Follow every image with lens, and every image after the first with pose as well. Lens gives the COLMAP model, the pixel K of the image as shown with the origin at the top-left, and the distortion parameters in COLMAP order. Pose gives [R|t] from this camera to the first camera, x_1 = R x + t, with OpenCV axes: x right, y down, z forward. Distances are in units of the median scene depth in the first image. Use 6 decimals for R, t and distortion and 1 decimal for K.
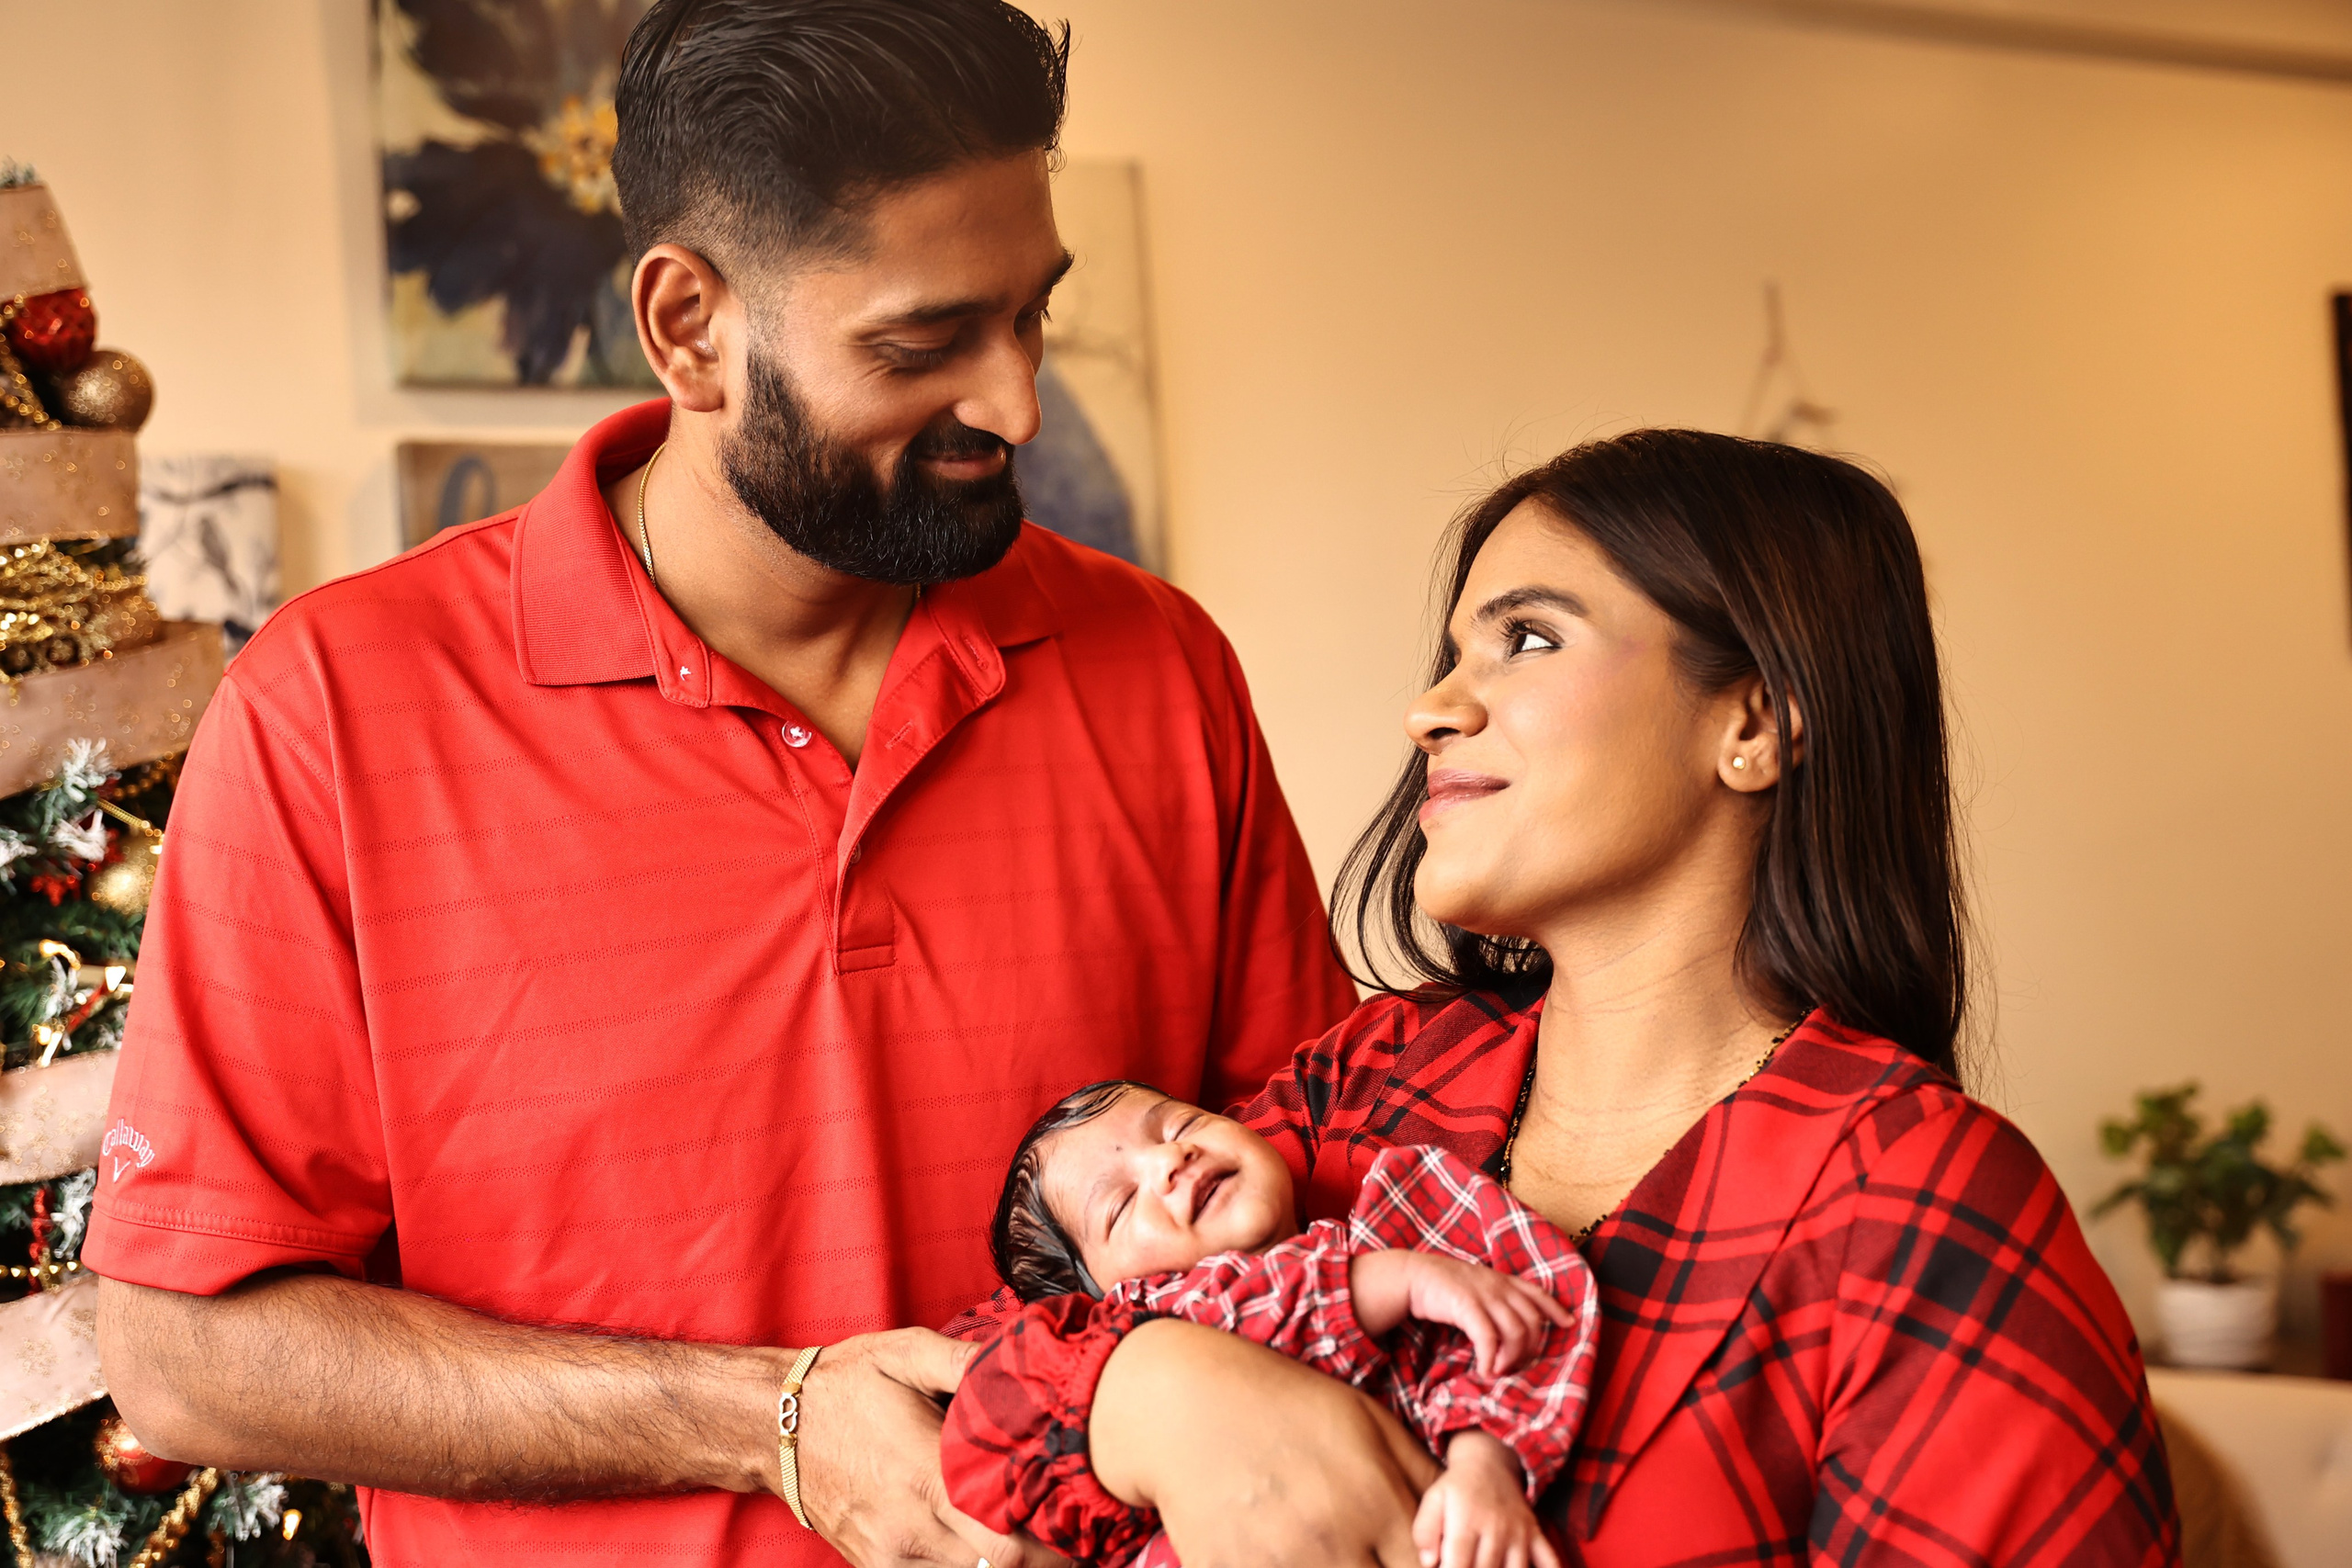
lens RADIAL K [[3139.2, 0, 1184.1], [0, 3139.2, 789.6], [0, 0, 1]] dist [0.029007, -0.024075]
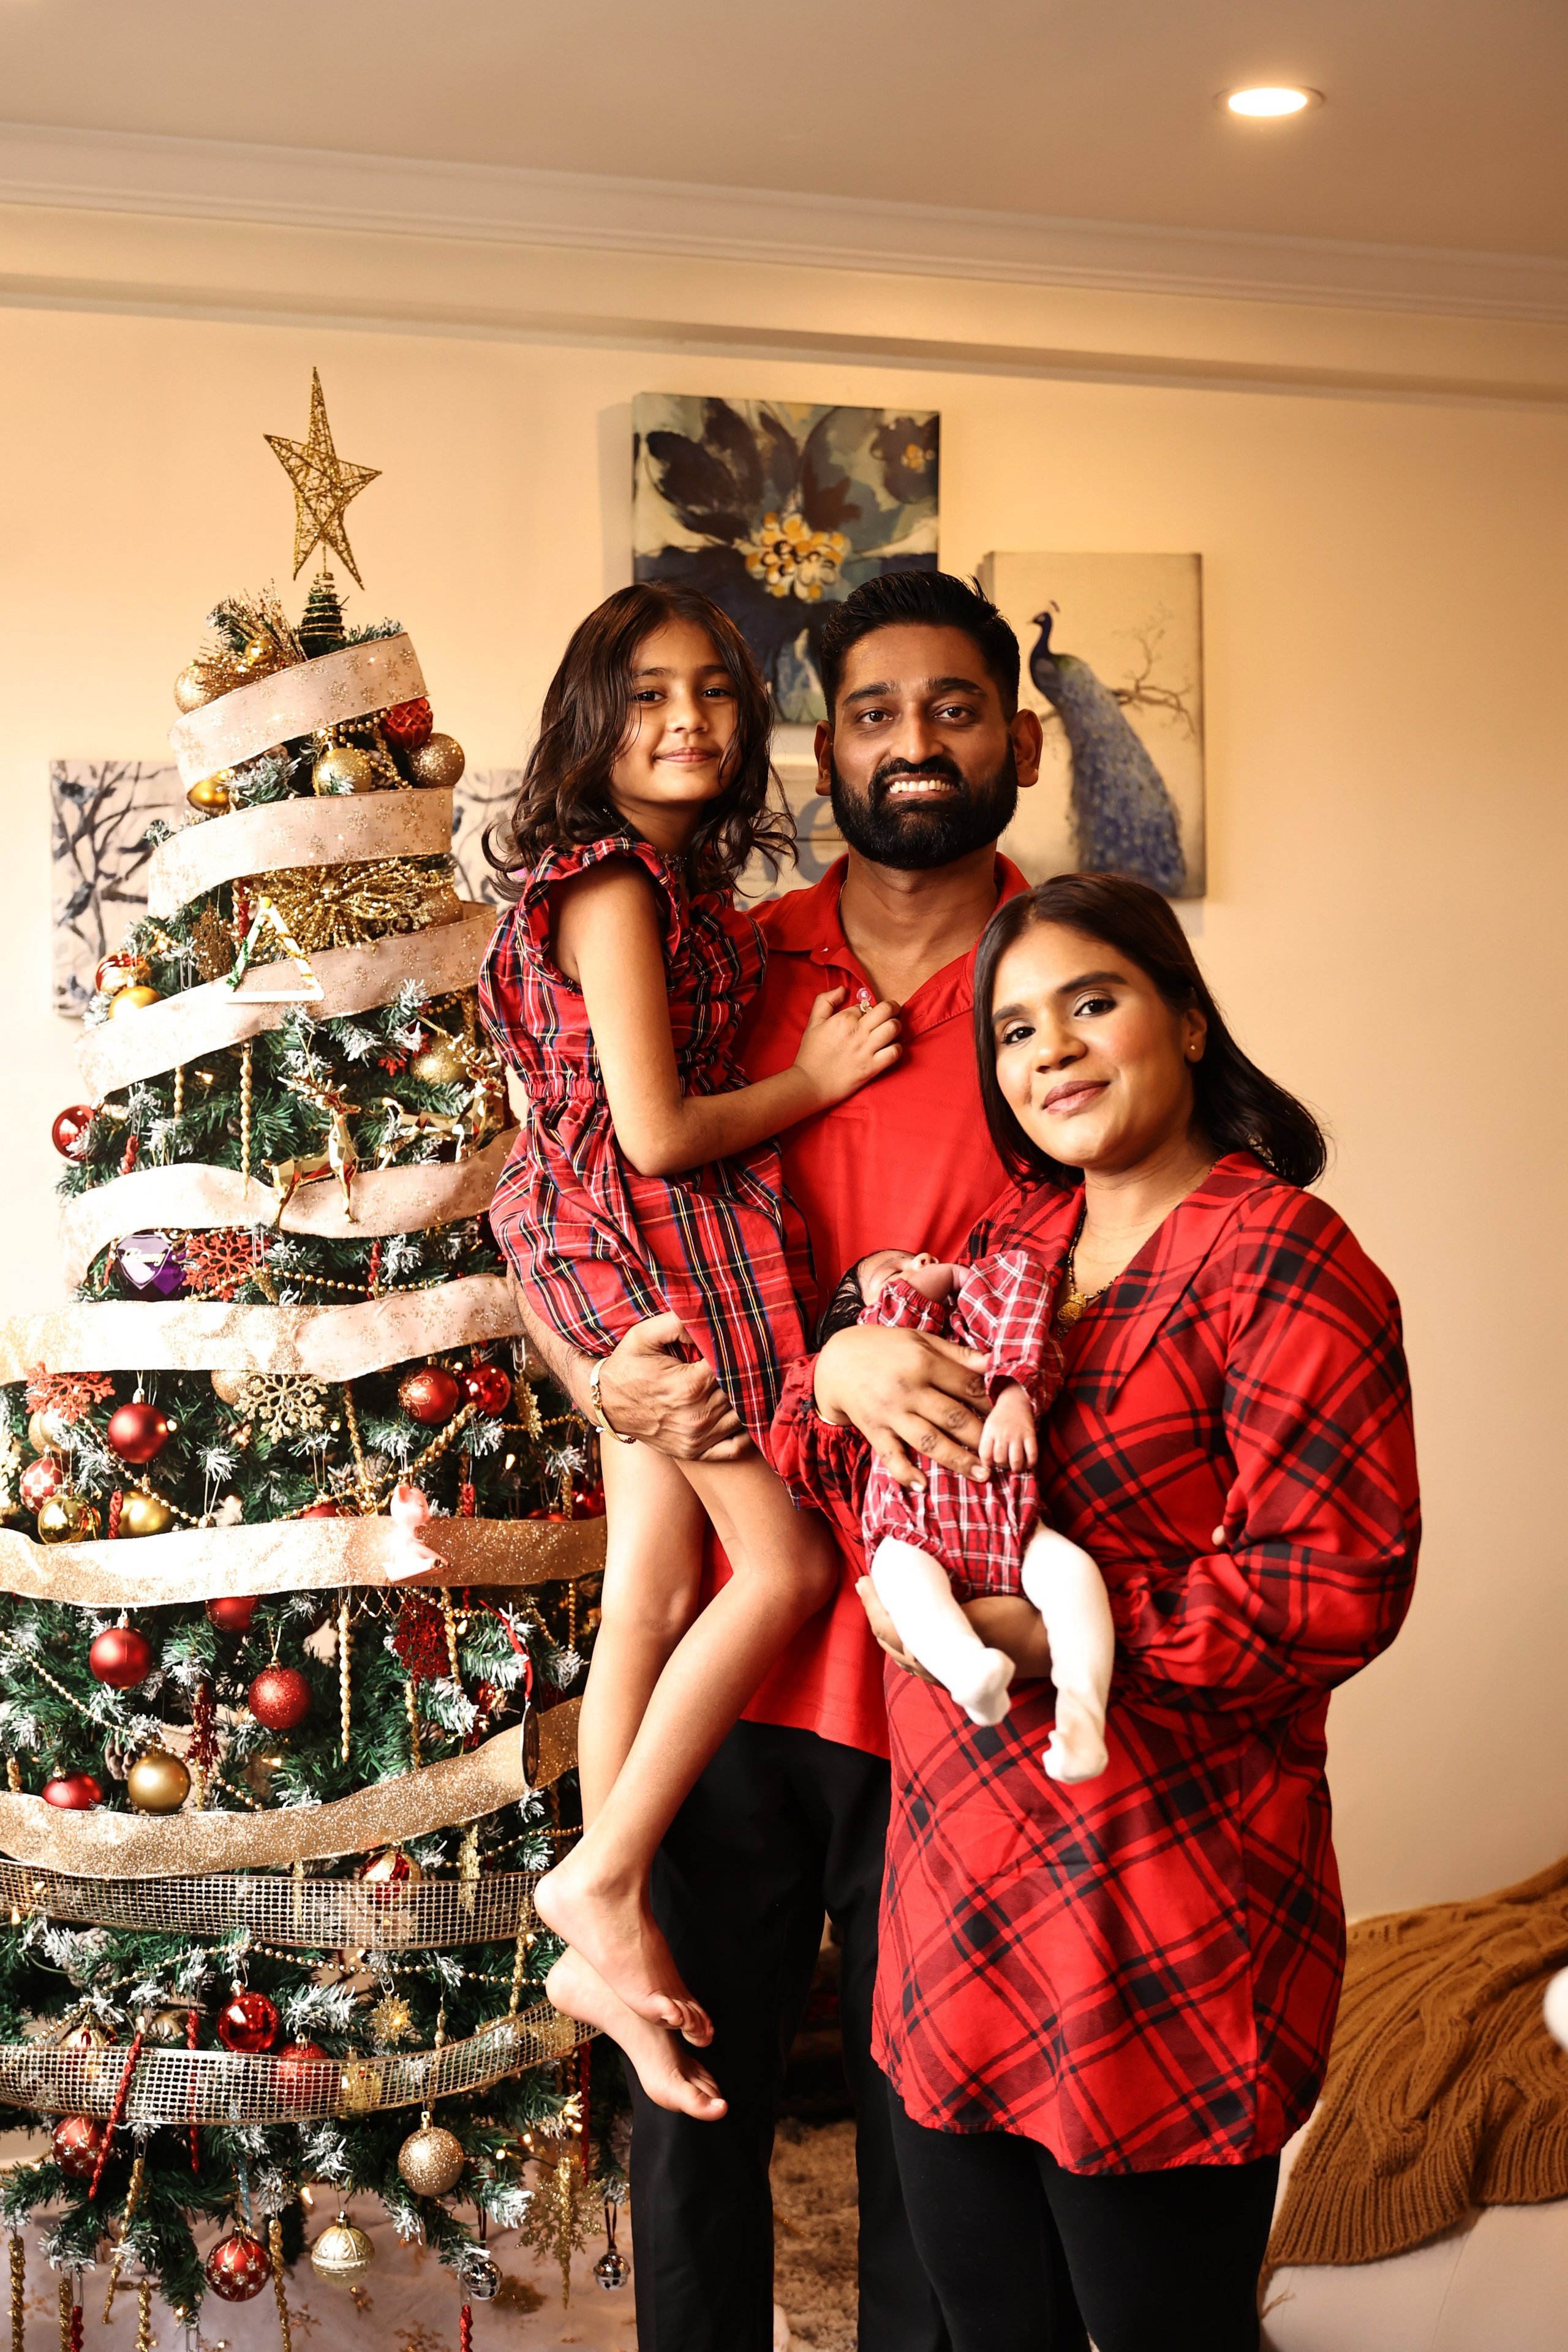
lens RADIAL K [[3192.3, 0, 784.0], [0, 3192.3, 1176.0], [0, 0, 1]] dist [0.026145, -0.046237]
pose [[0.973799, 0.068583, -0.216823, 0.220054], [-0.056312, 0.996469, 0.062282, -0.028511], [0.220328, -0.048440, 0.974222, -0.620194]]
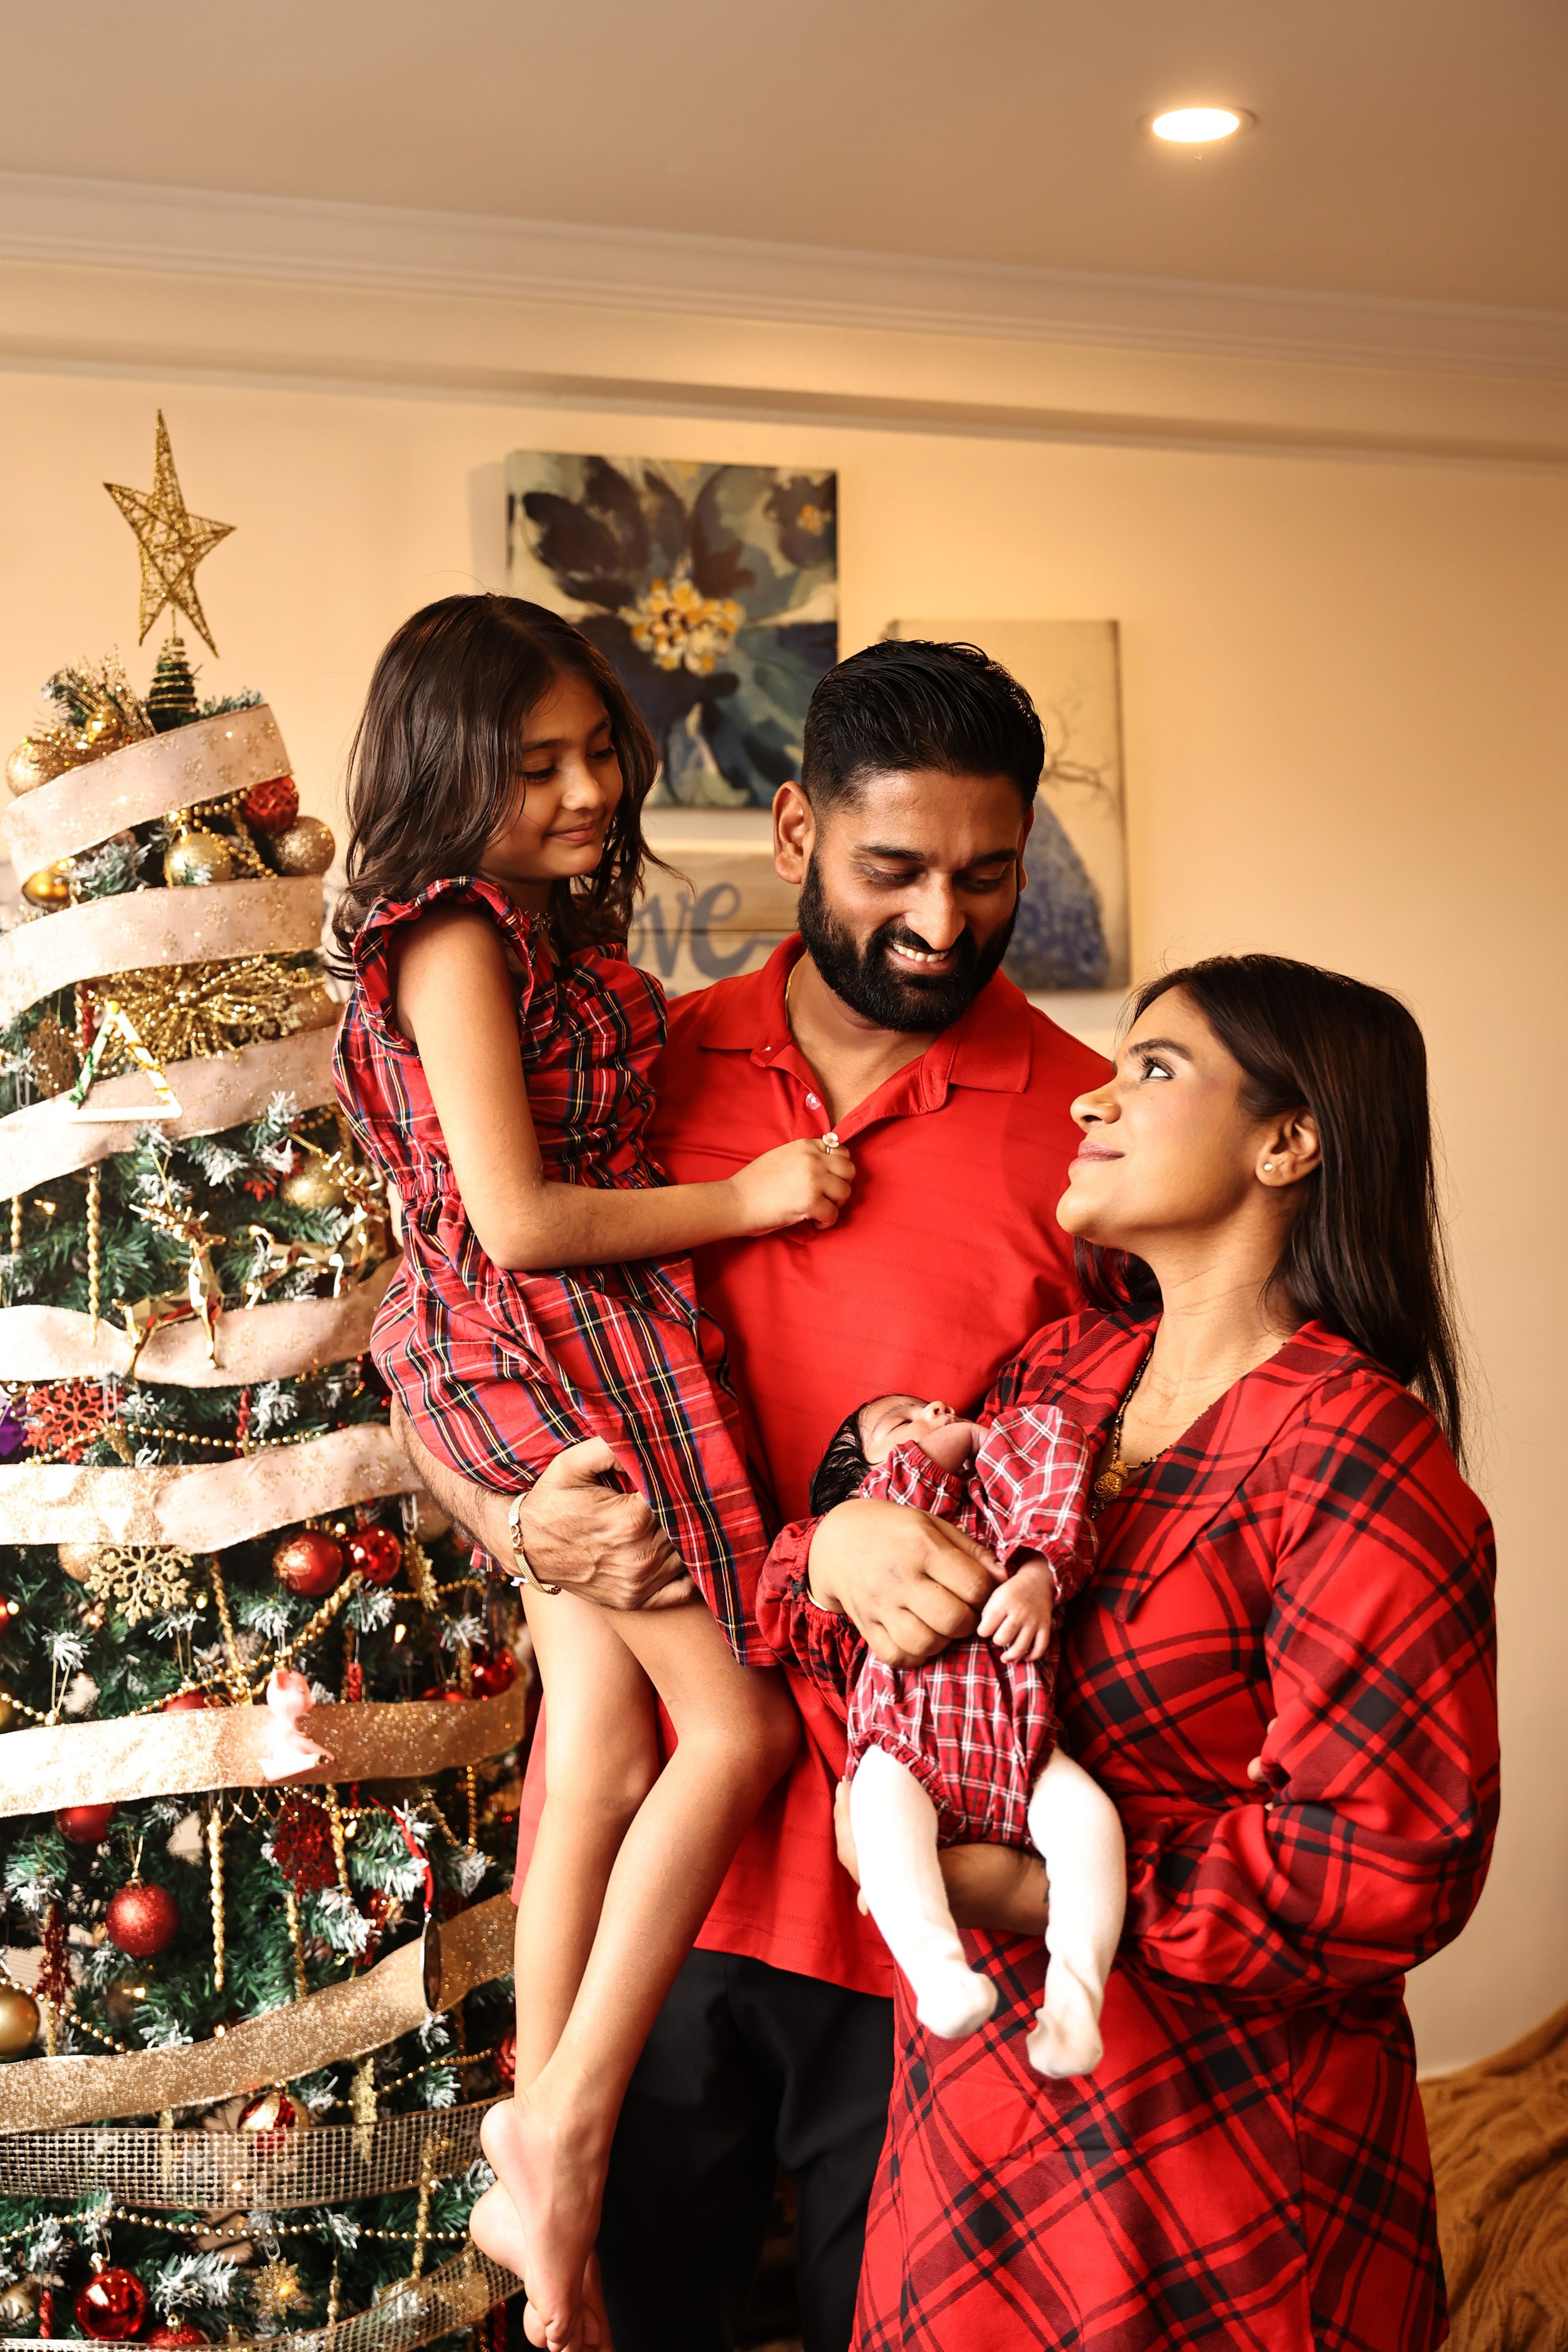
lens RADIAL K [[3192.3, 0, 784.0], [0, 3192.3, 1176.0], [0, 0, 1]] dist [0.026145, -0.046237]
pose [[0.984064, 0.042686, -0.172613, 0.145523], [-0.038378, 0.998865, 0.028221, -0.027718], [0.173622, -0.021147, 0.984585, -0.442686]]
